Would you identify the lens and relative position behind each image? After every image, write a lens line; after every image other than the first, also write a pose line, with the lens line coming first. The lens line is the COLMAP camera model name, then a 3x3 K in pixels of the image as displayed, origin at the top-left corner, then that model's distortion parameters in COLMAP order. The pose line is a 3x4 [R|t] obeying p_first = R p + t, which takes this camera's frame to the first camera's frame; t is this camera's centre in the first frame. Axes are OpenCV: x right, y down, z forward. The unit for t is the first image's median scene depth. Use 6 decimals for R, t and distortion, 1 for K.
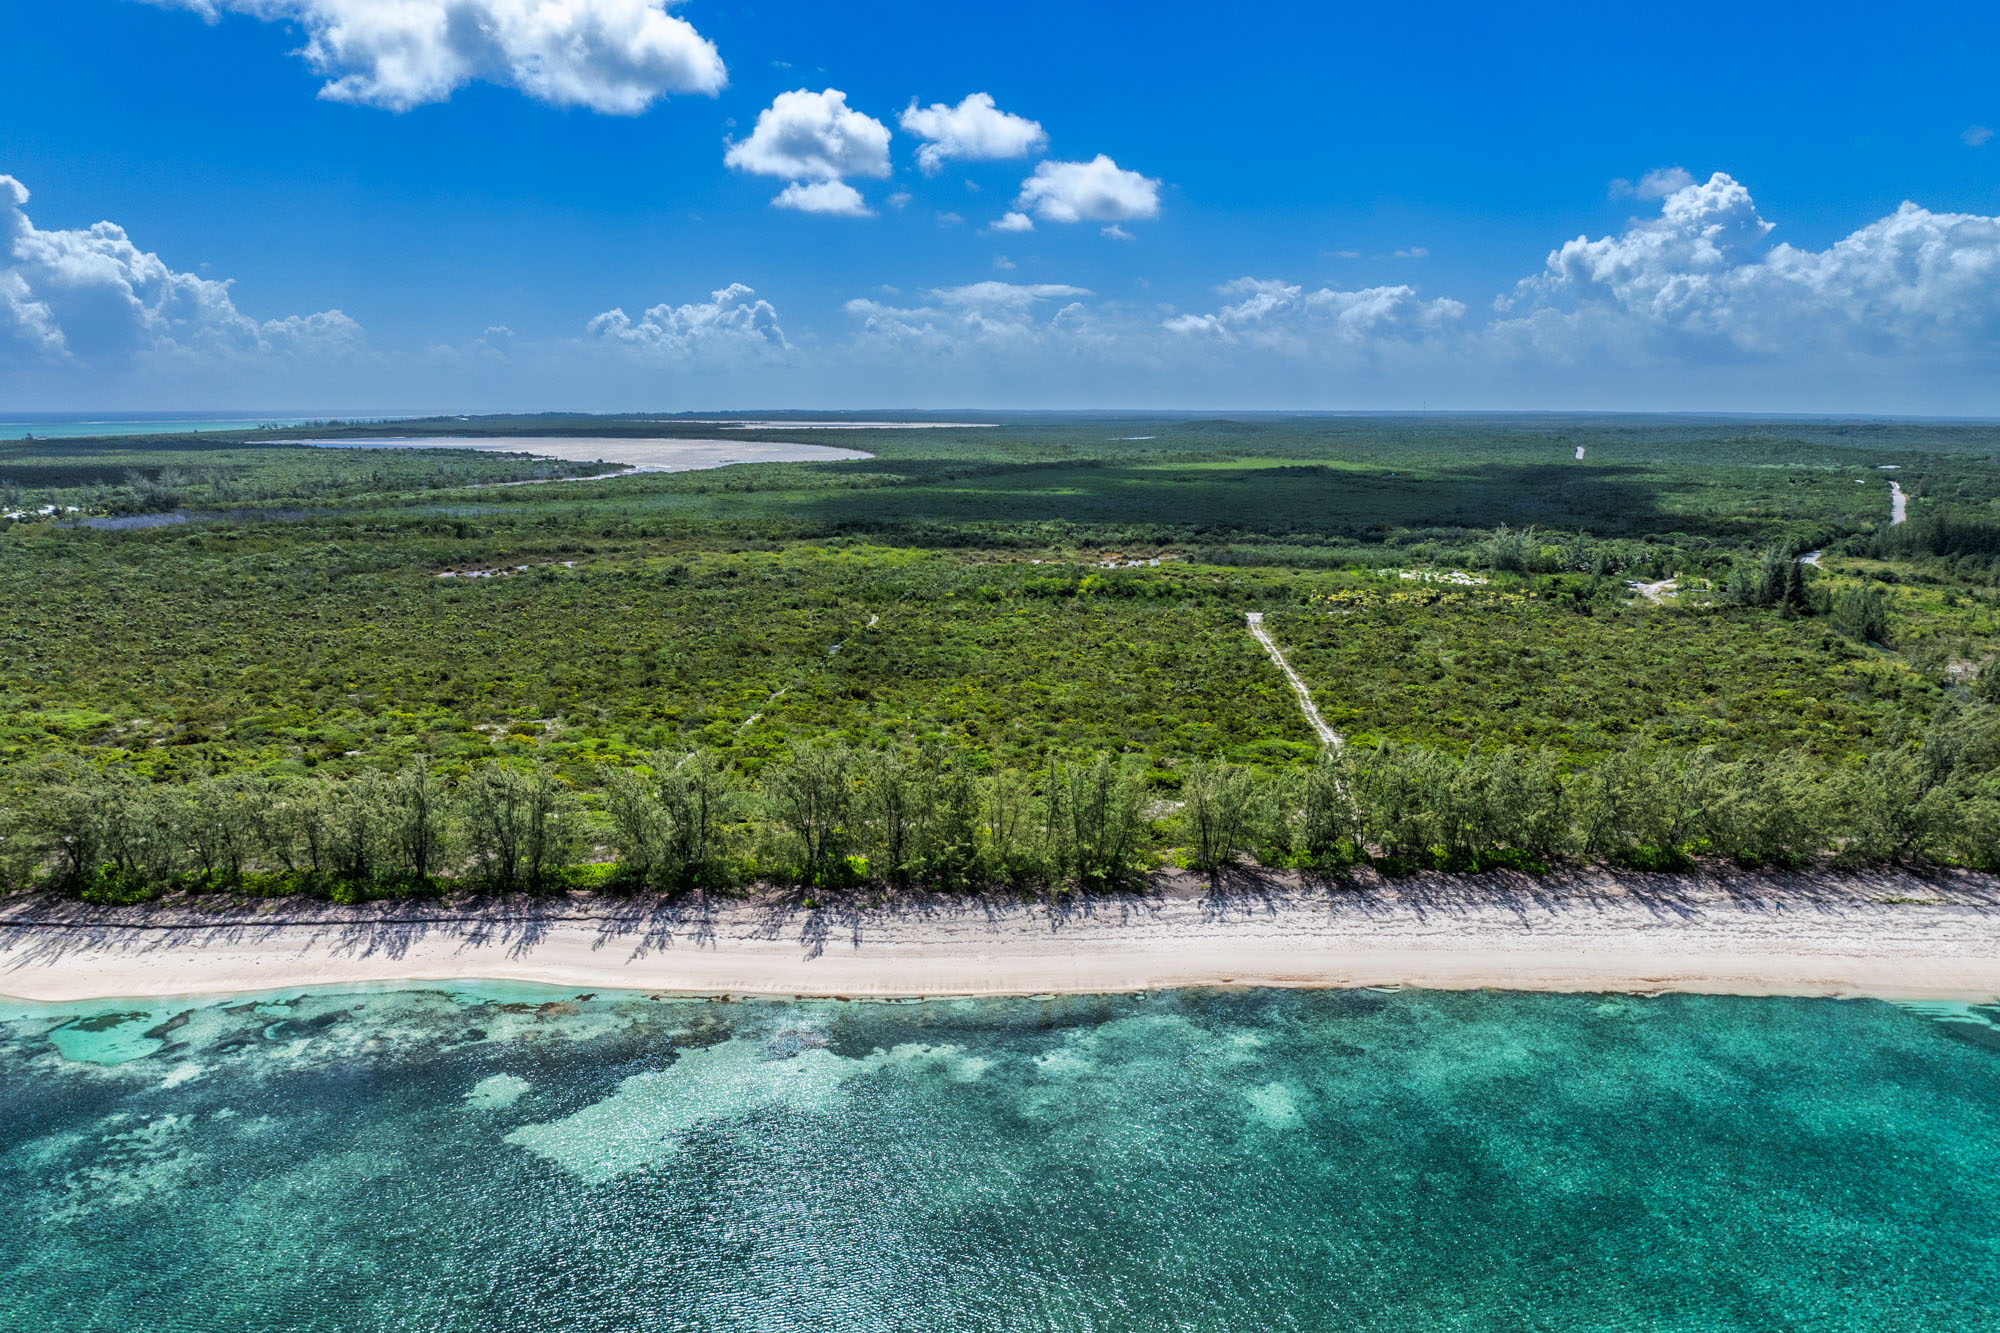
lens RADIAL K [[1400.9, 0, 1037.5], [0, 1400.9, 667.4], [0, 0, 1]] dist [-0.119910, 0.071318]
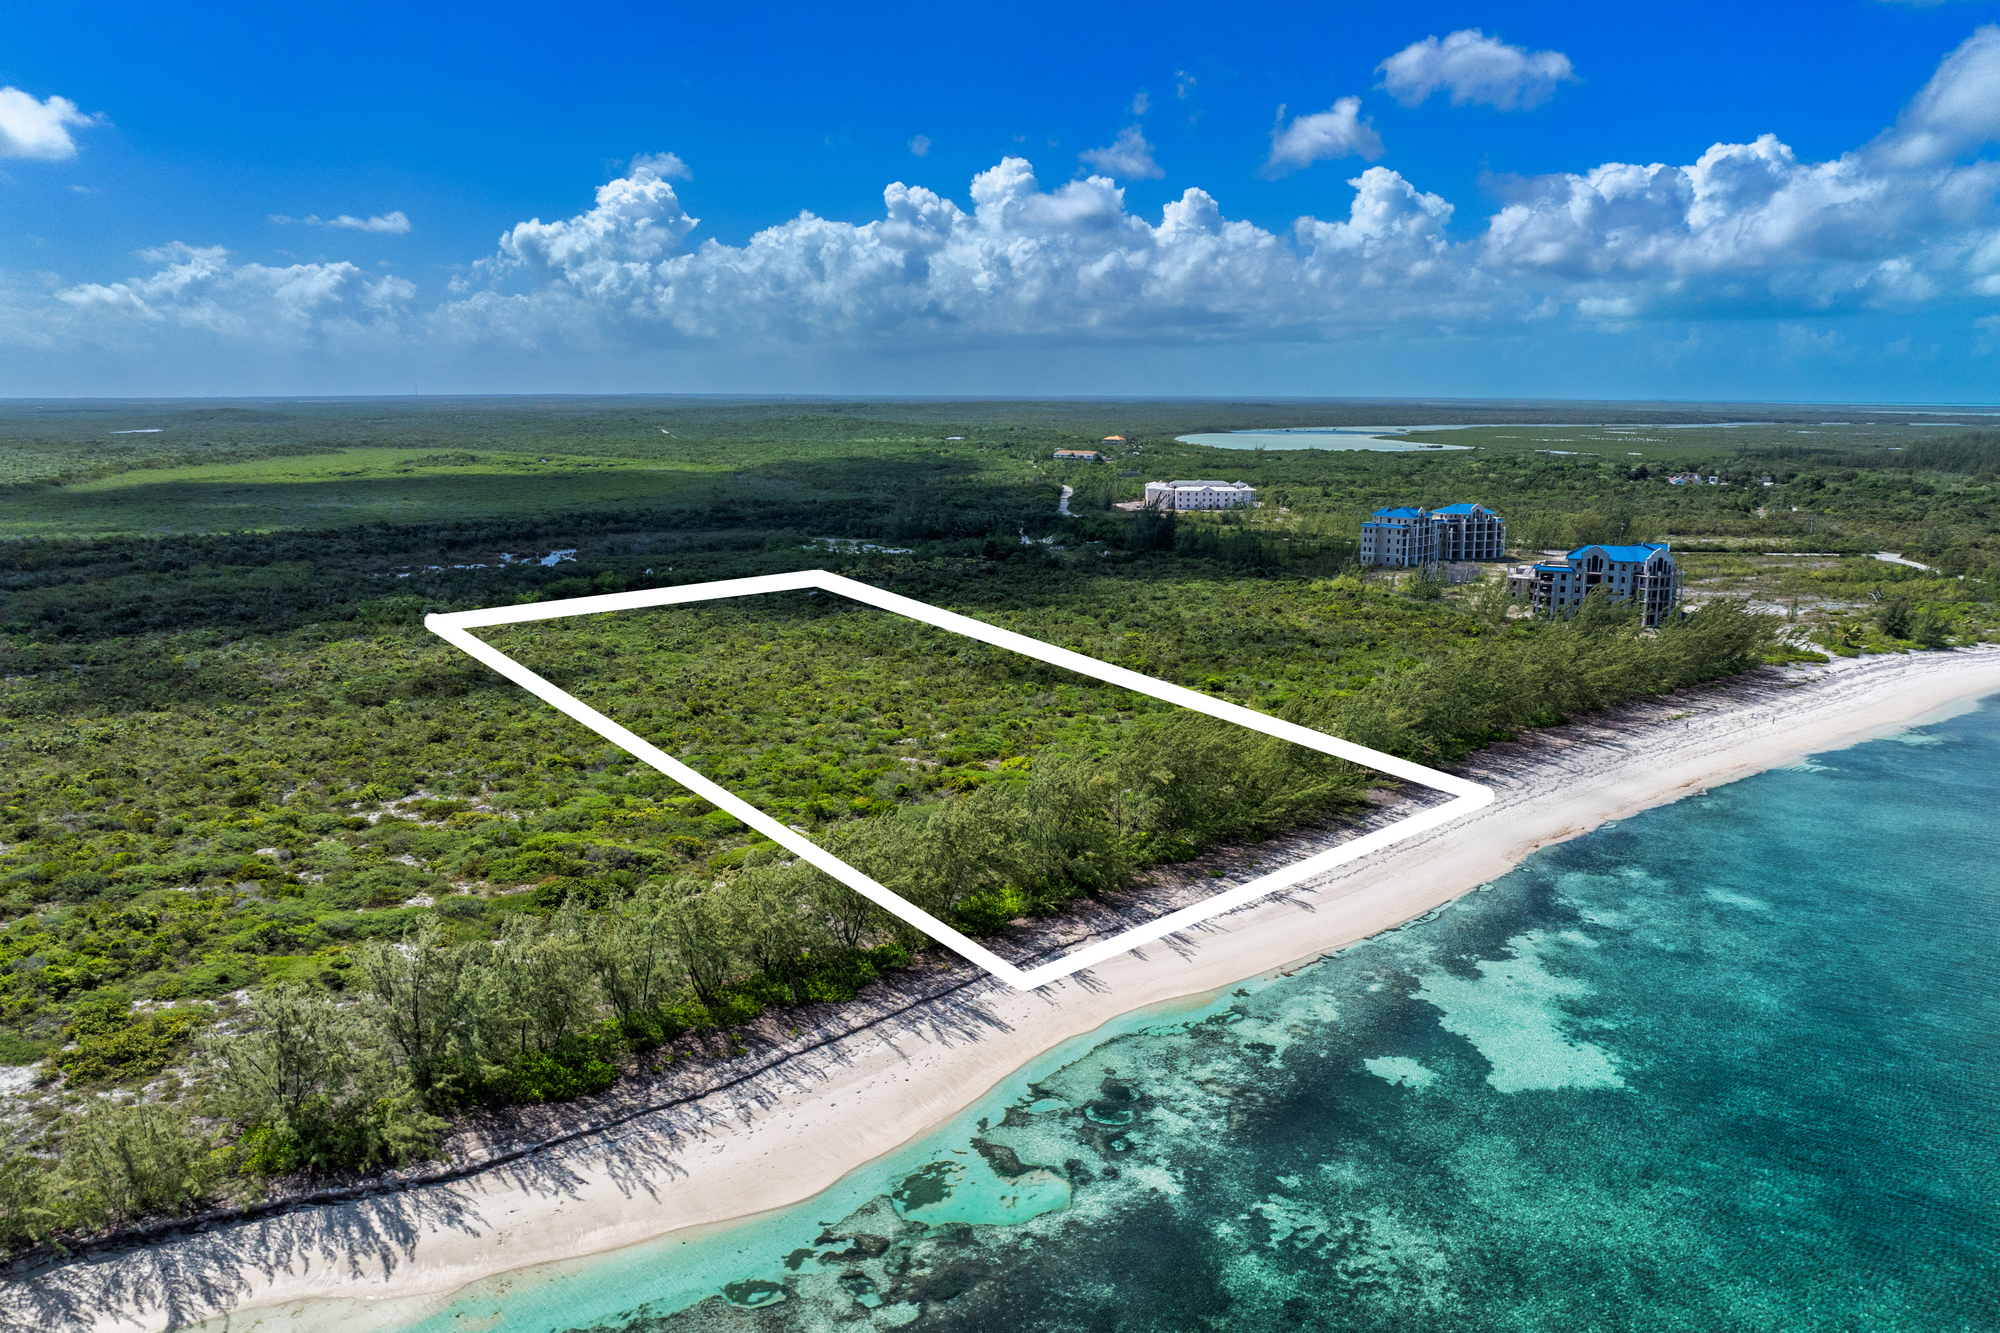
lens RADIAL K [[1400.9, 0, 1037.5], [0, 1400.9, 667.4], [0, 0, 1]] dist [-0.119910, 0.071318]
pose [[0.759777, -0.109726, 0.640859, -1.280315], [0.102062, 0.993565, 0.049115, -0.064715], [-0.642124, 0.028091, 0.766086, 0.407838]]
